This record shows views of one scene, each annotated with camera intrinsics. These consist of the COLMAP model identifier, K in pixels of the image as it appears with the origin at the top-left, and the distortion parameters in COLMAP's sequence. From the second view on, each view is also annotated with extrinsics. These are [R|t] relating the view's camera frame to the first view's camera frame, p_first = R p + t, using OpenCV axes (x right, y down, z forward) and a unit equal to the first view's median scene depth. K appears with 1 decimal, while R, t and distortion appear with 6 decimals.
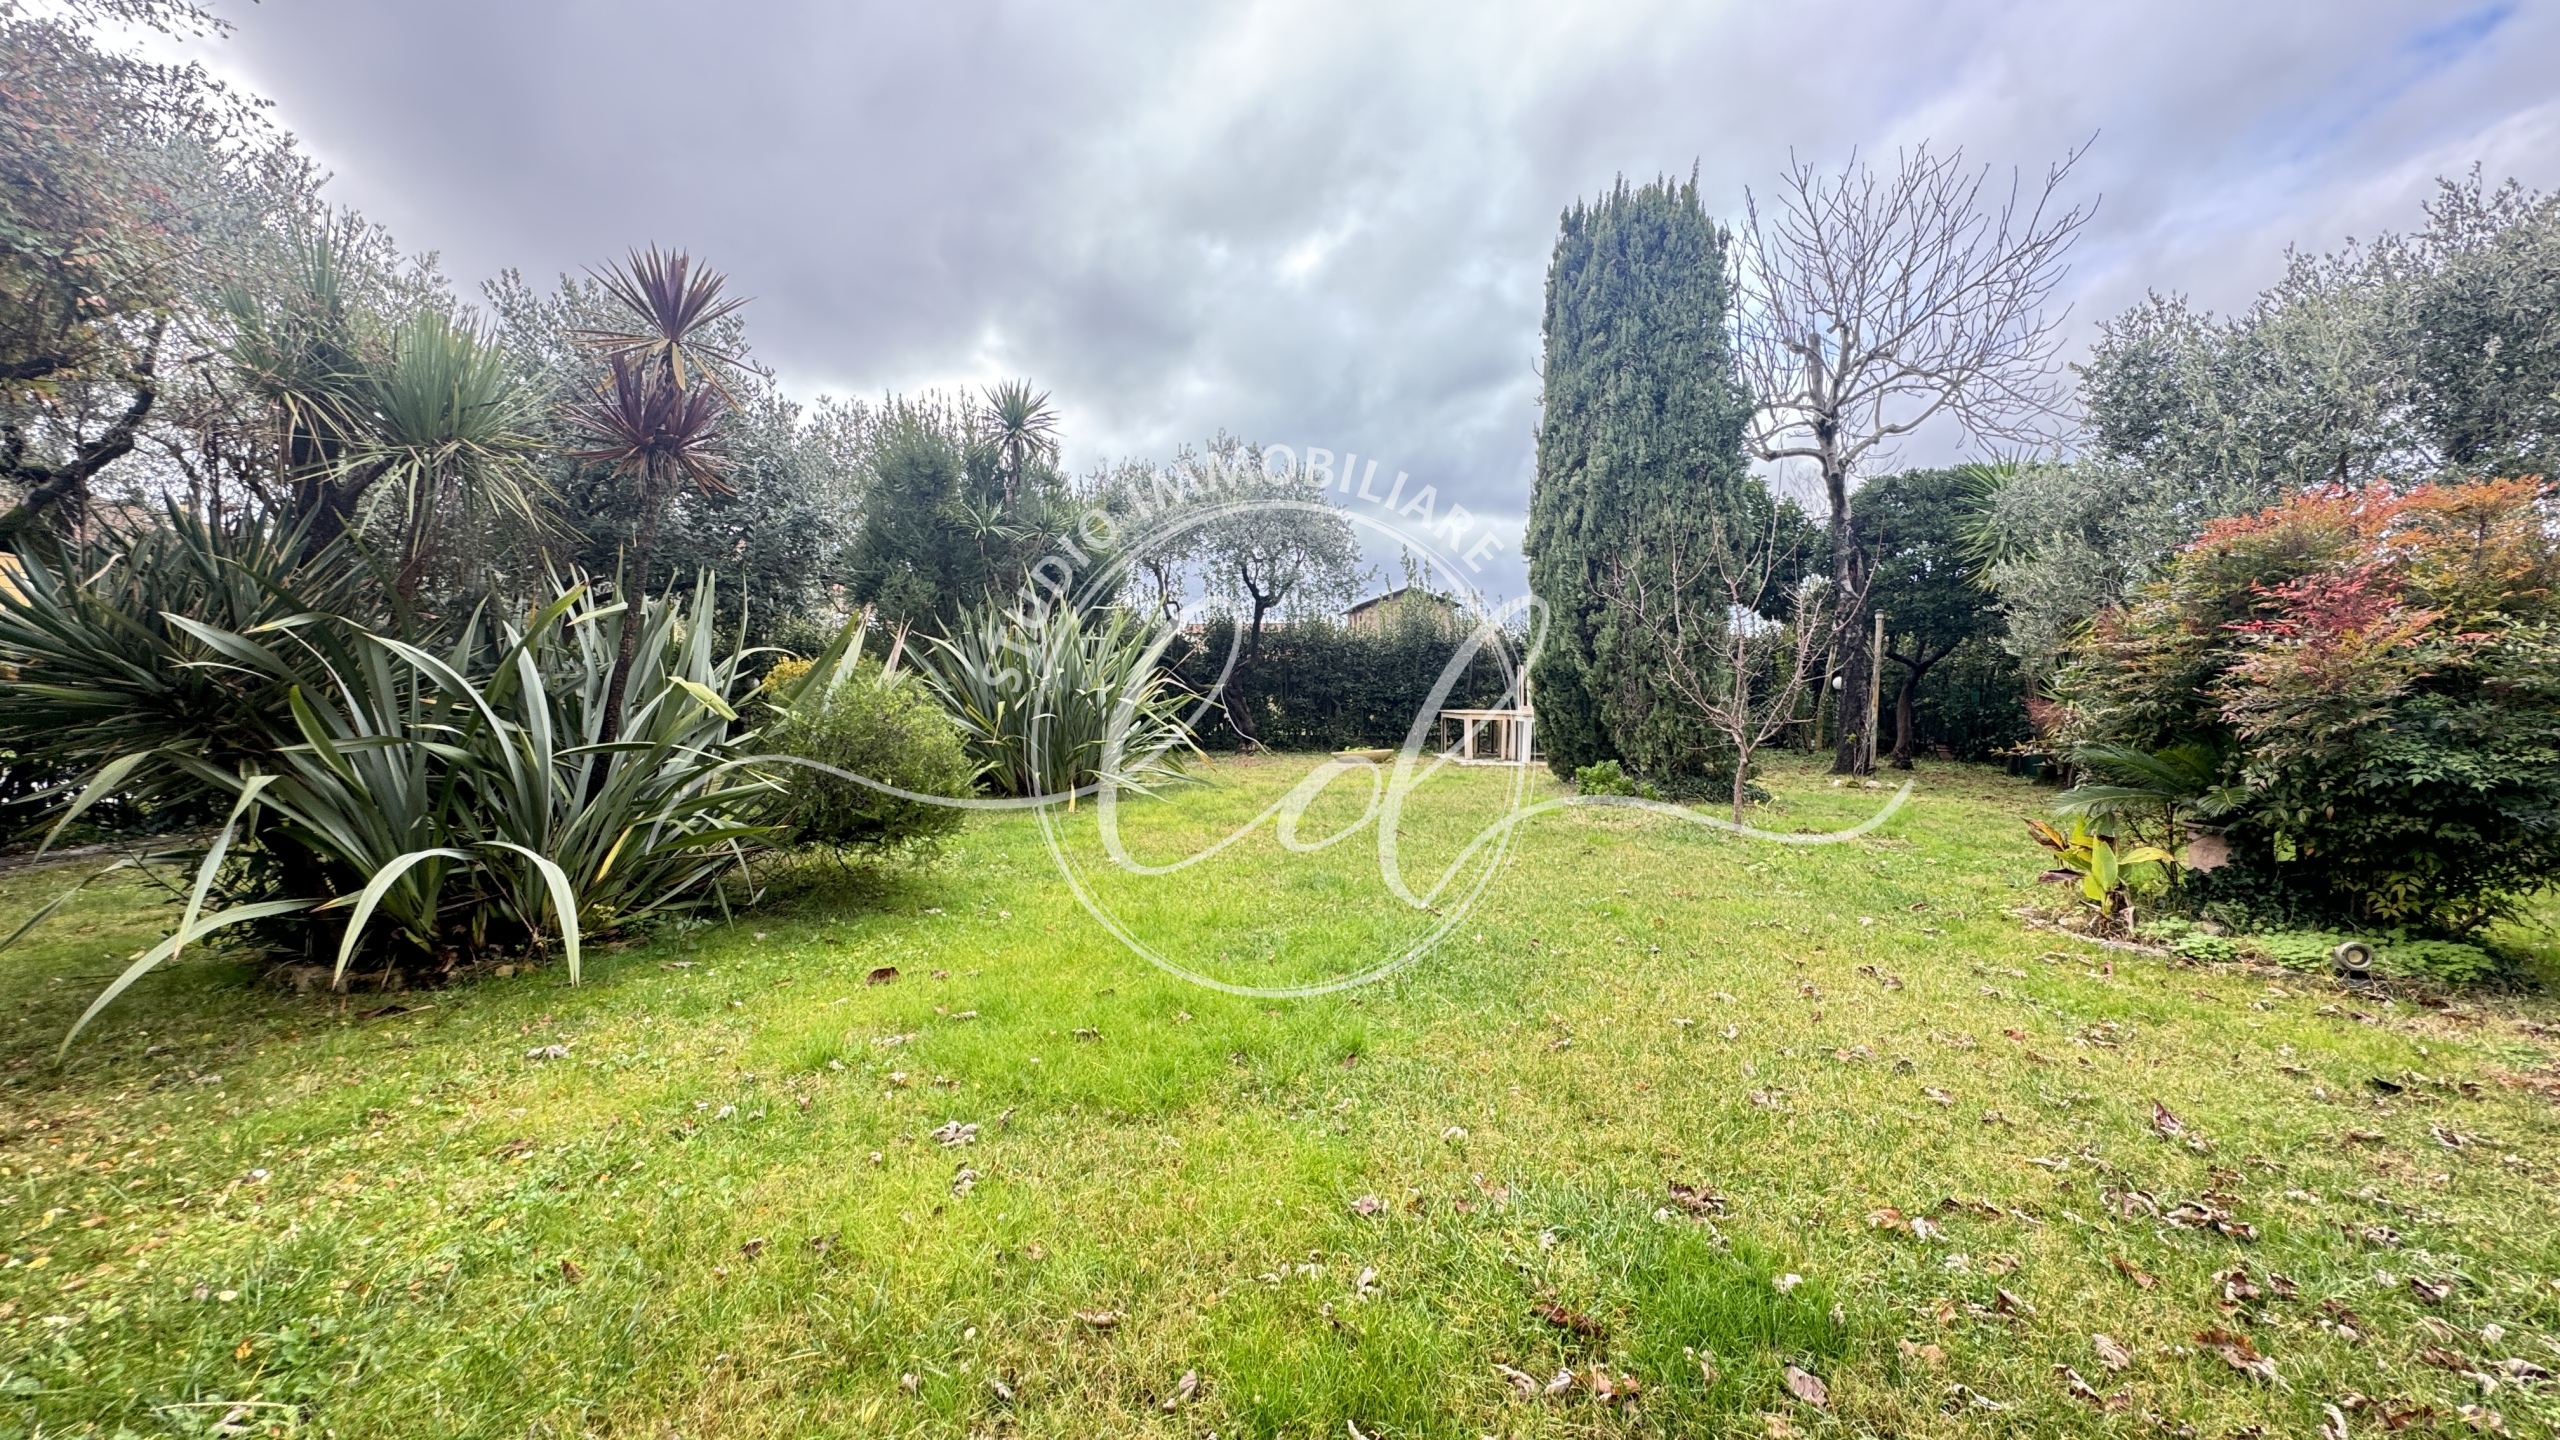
lens RADIAL K [[983.1, 0, 1273.7], [0, 983.1, 723.7], [0, 0, 1]] dist [-0.001335, -0.000197]
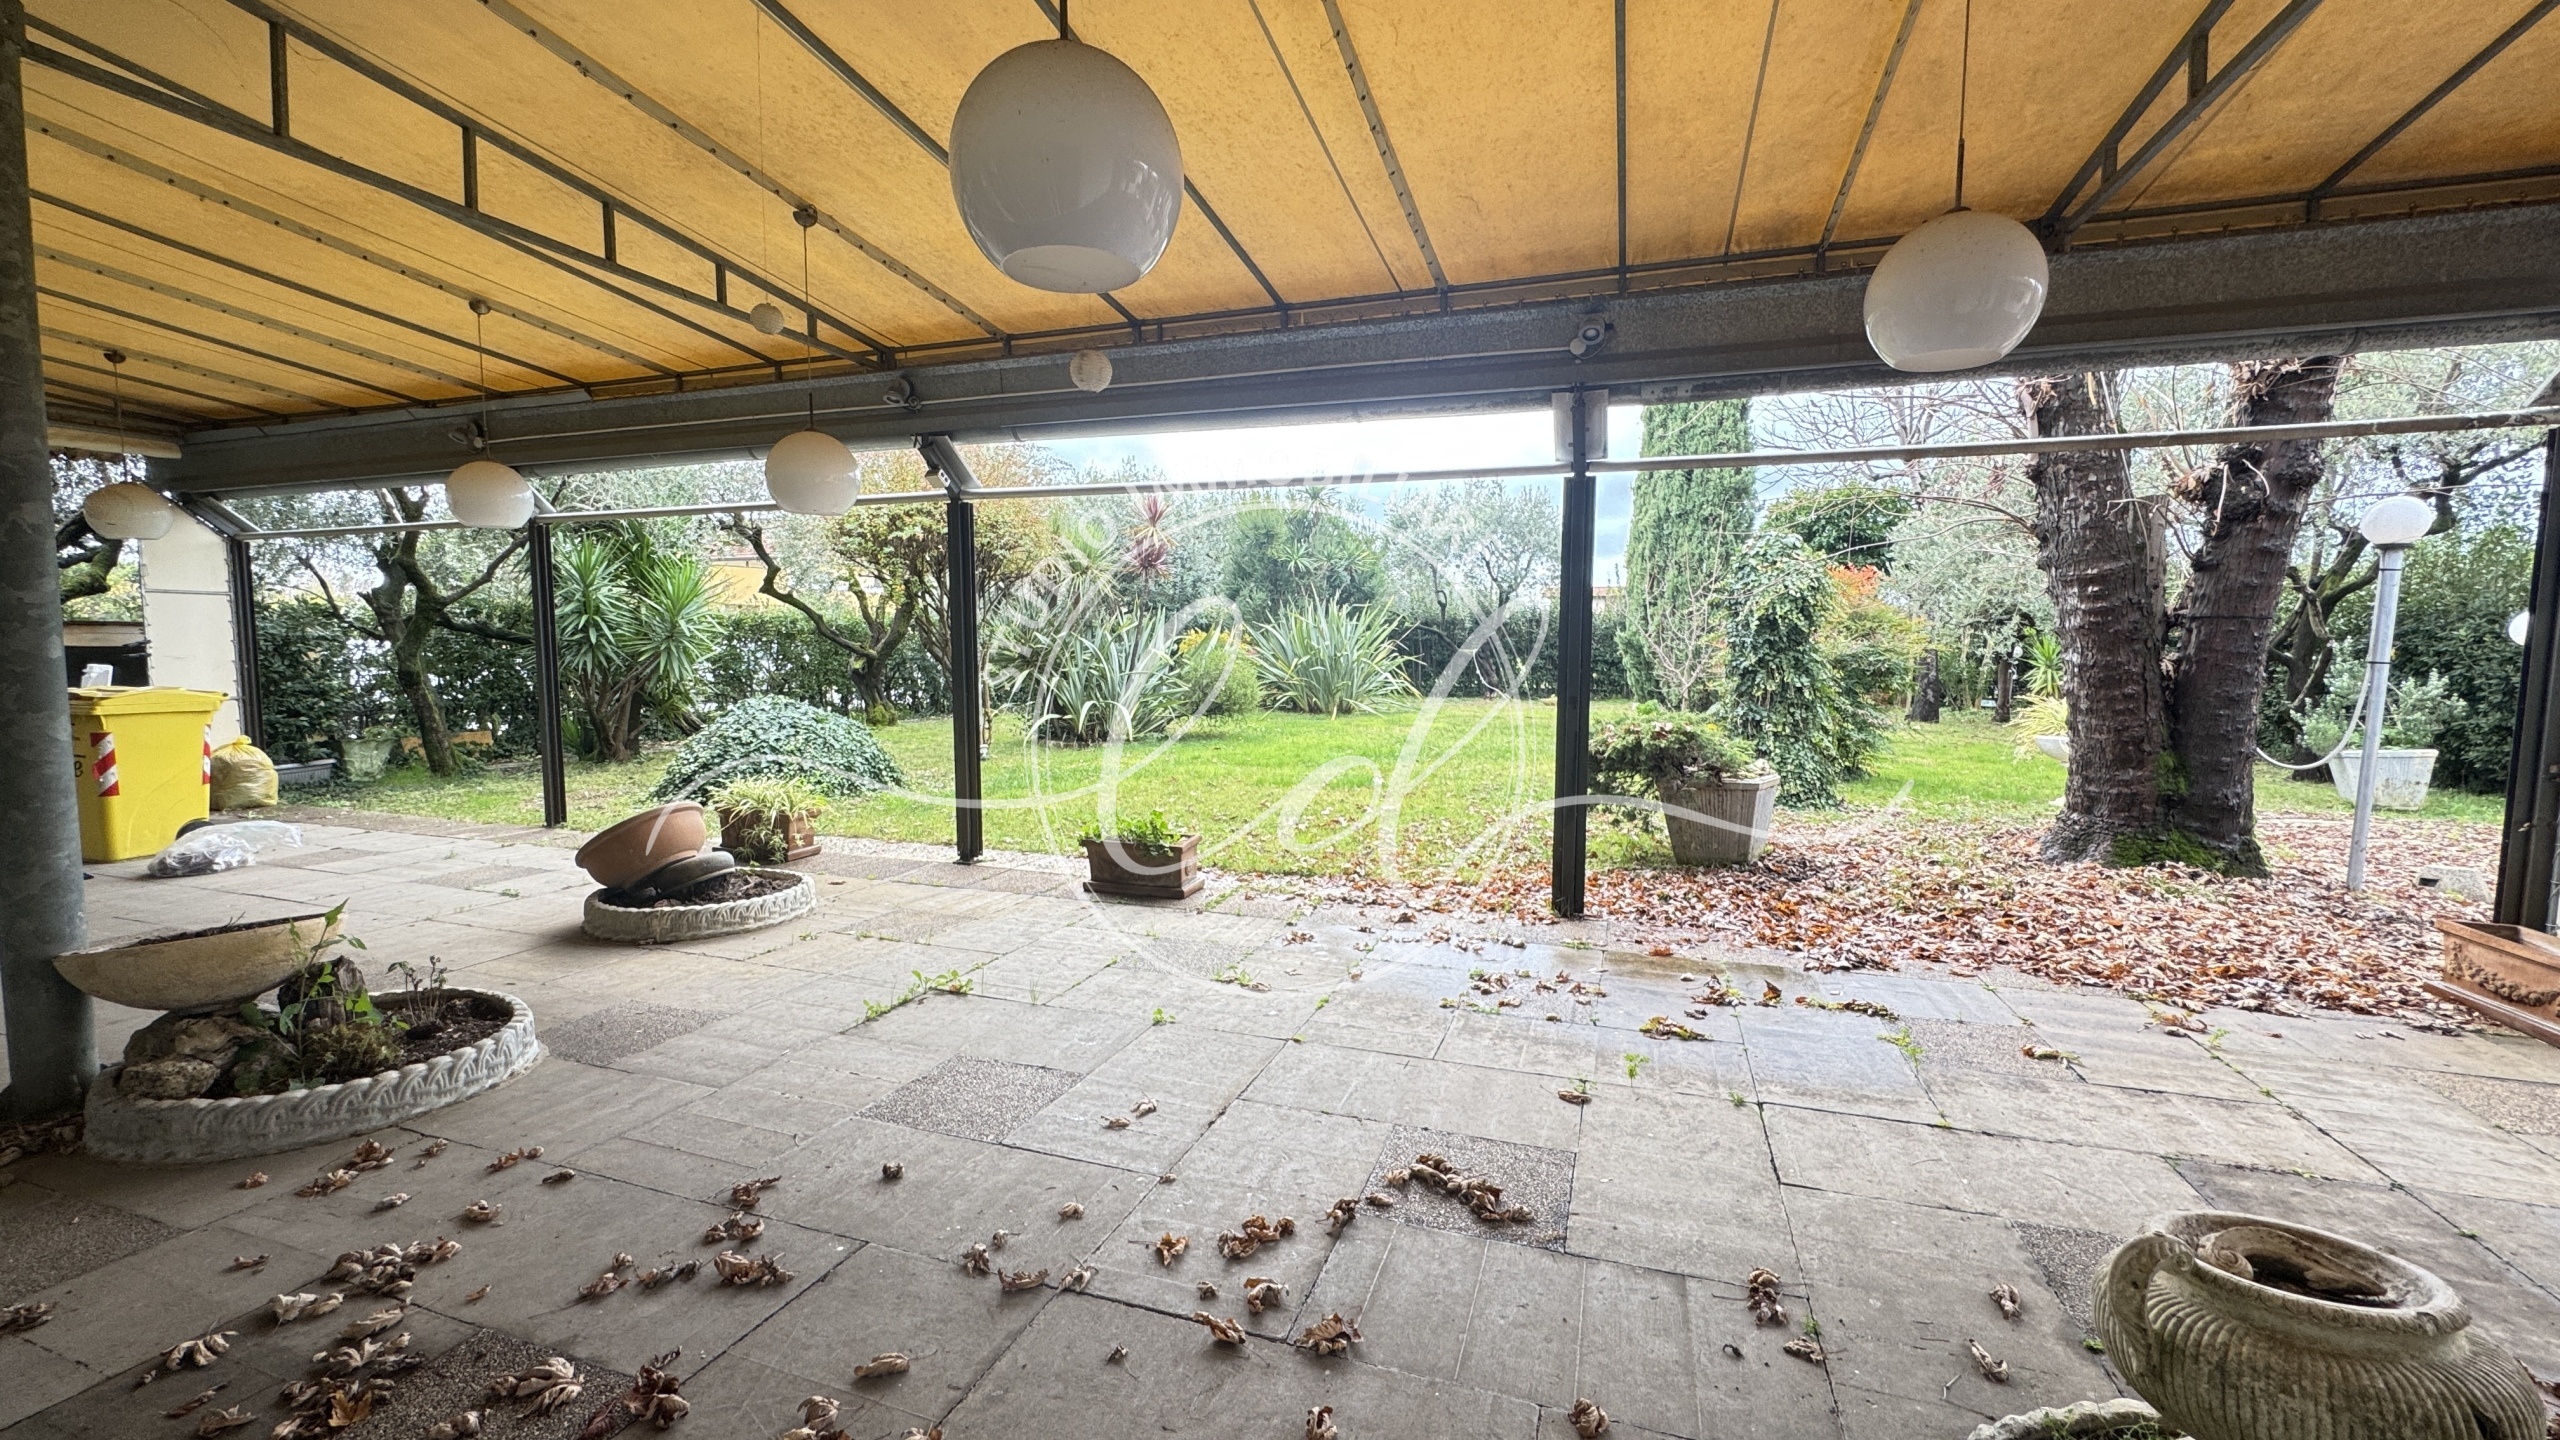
lens RADIAL K [[983.1, 0, 1279.8], [0, 983.1, 724.9], [0, 0, 1]] dist [-0.001335, -0.000197]
pose [[0.931290, 0.037964, -0.362295, 0.368876], [-0.021545, 0.998554, 0.049254, 0.012113], [0.363641, -0.038064, 0.930761, -0.738245]]
